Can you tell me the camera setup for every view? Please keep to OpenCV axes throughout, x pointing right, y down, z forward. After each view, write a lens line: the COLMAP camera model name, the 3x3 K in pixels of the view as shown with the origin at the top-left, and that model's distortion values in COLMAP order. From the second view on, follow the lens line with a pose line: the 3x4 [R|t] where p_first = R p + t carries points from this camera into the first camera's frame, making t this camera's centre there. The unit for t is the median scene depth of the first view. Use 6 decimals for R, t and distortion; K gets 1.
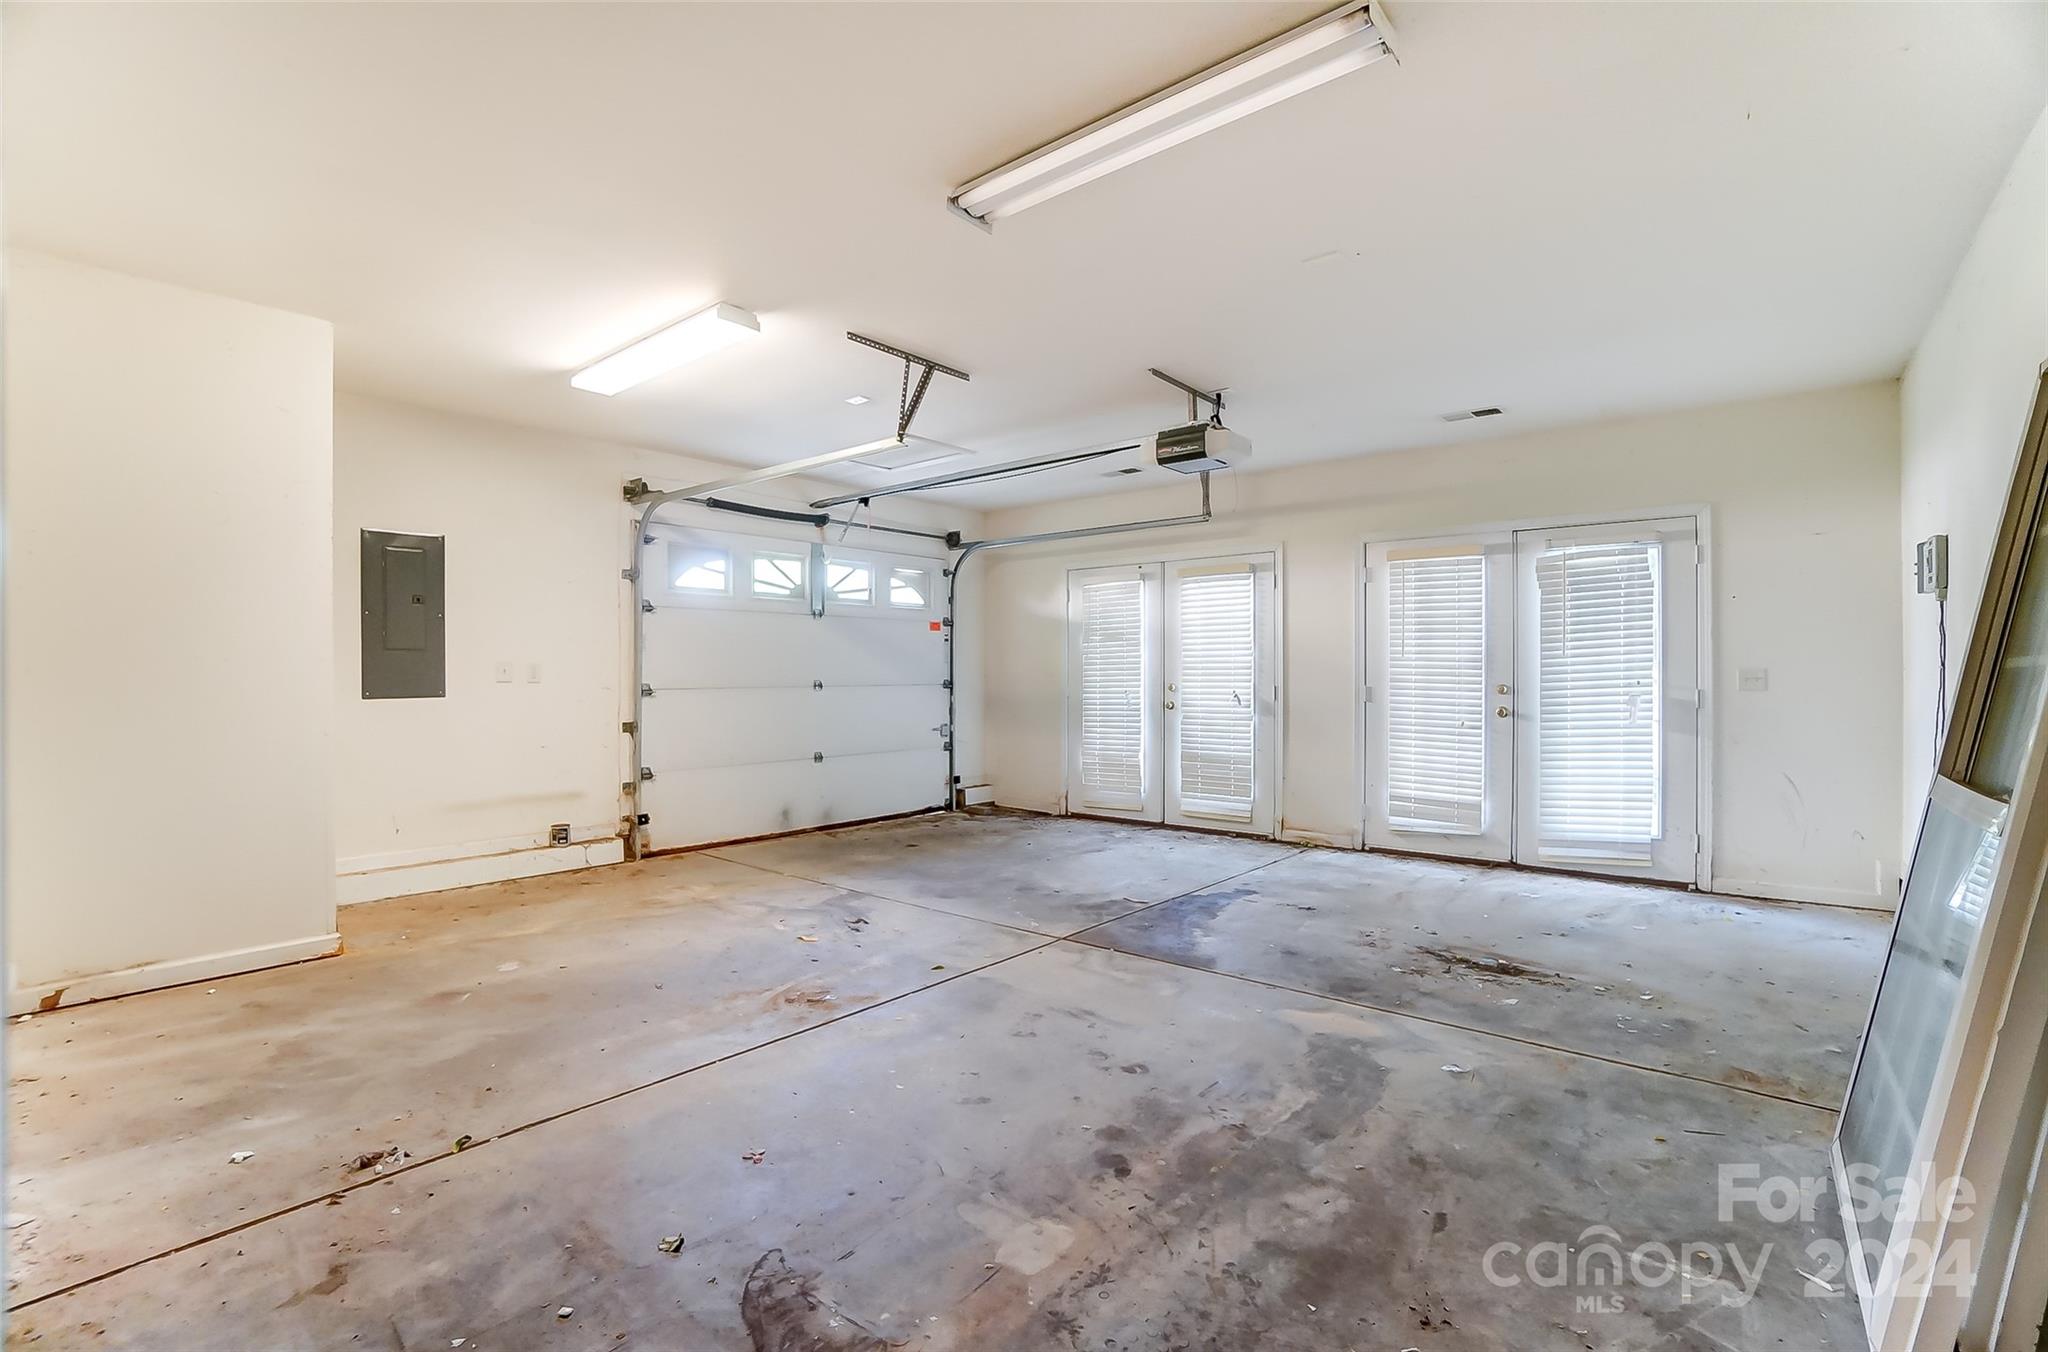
lens RADIAL K [[913.6, 0, 1035.2], [0, 913.6, 671.0], [0, 0, 1]] dist [-0.034438, 0.000192]
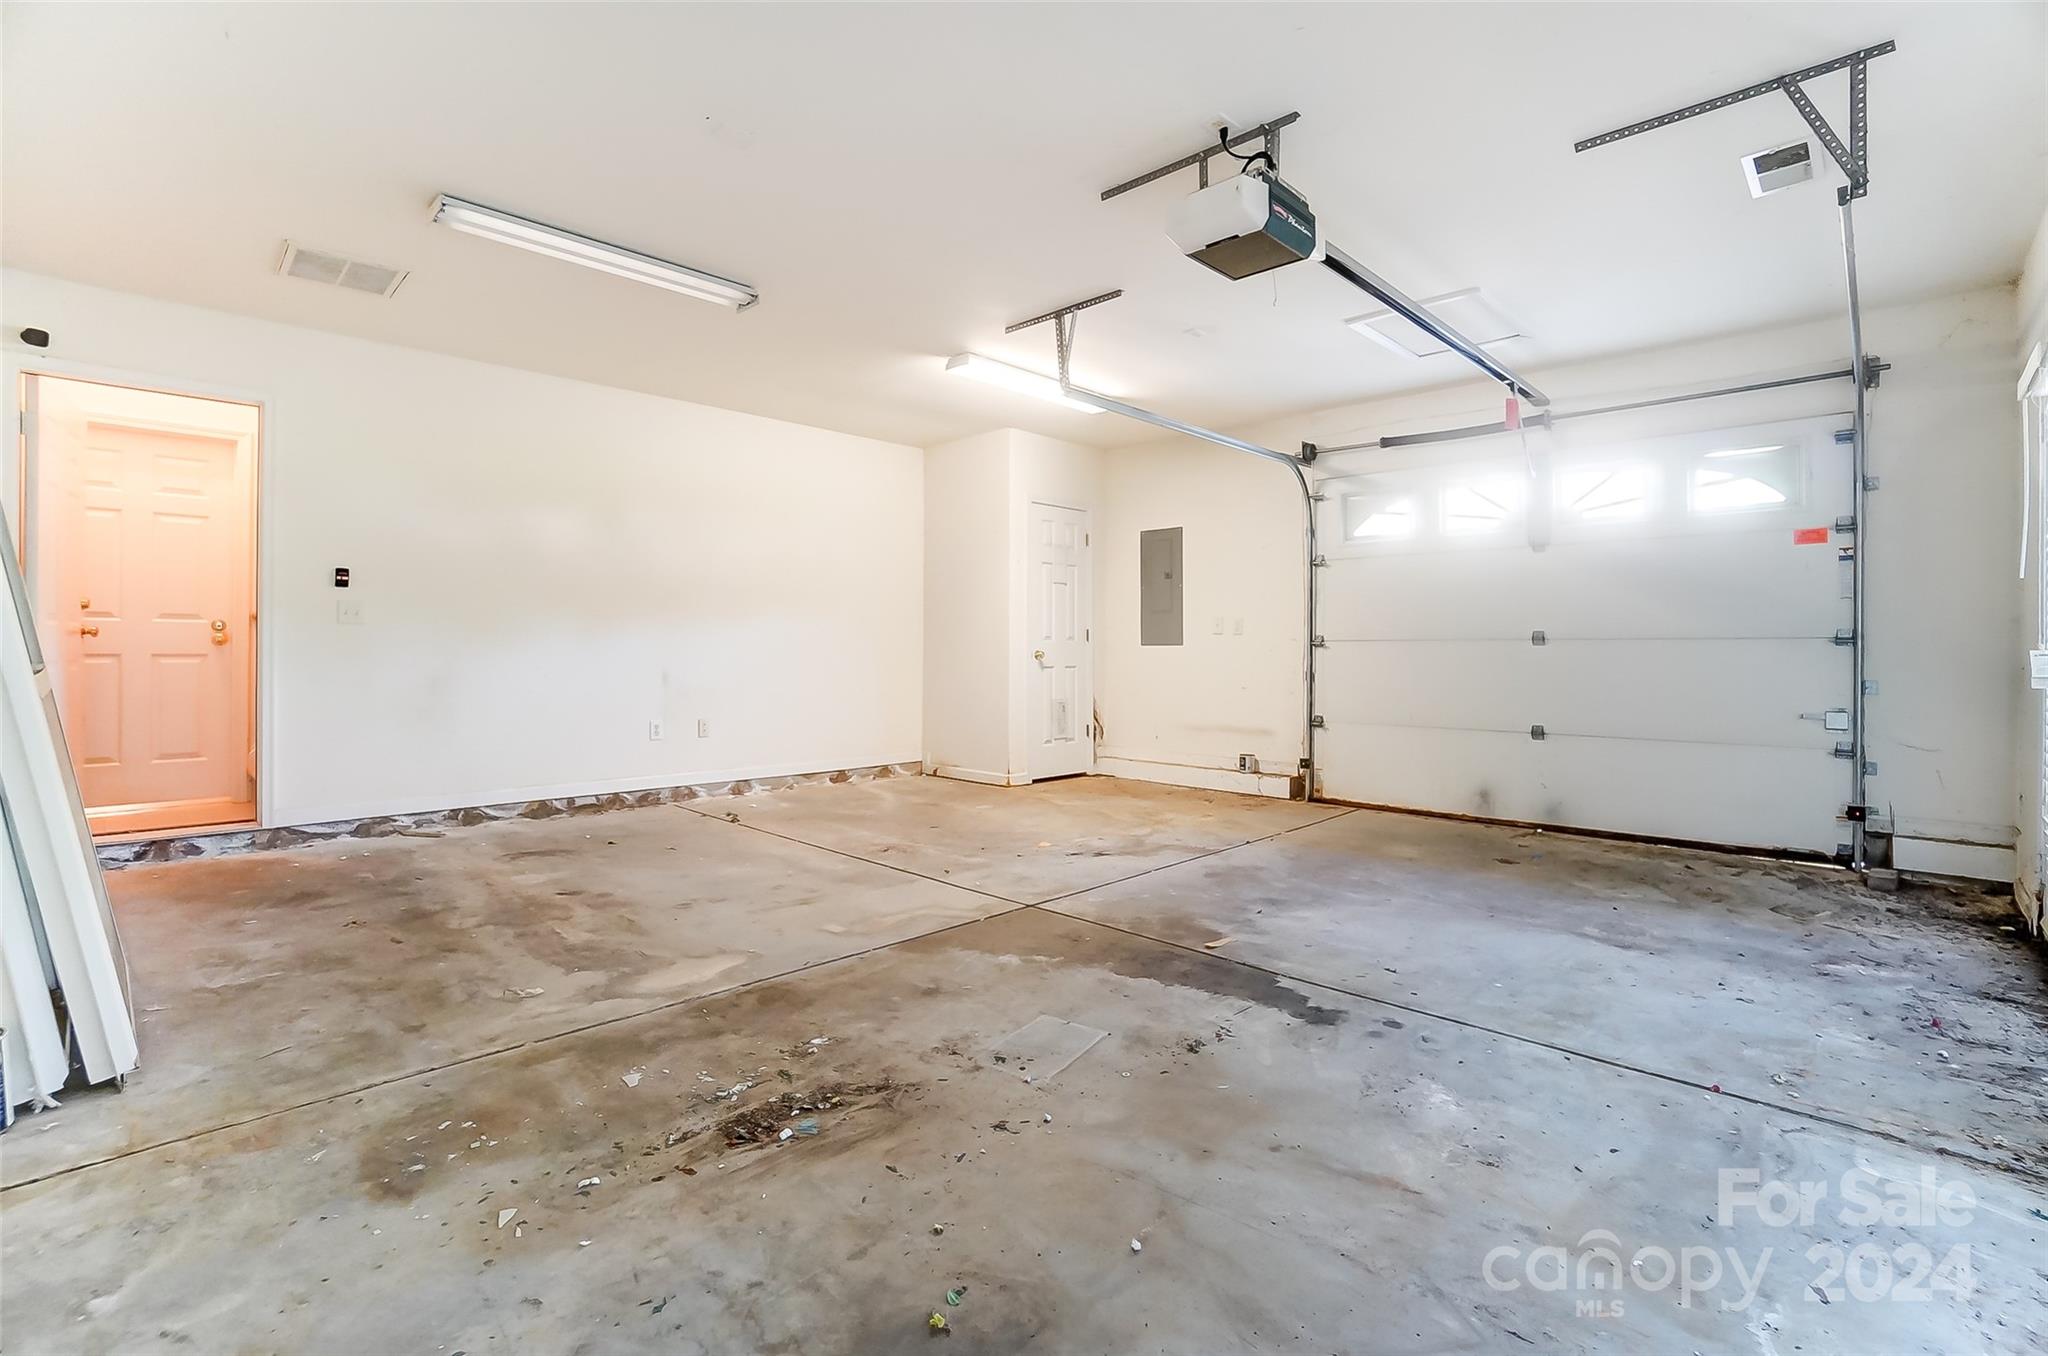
lens RADIAL K [[913.6, 0, 1035.2], [0, 913.6, 673.0], [0, 0, 1]] dist [-0.034438, 0.000192]
pose [[-0.082290, 0.025957, -0.996270, 0.928096], [0.003208, 0.999662, 0.025780, 0.039070], [0.996603, -0.001075, -0.082346, 1.080581]]
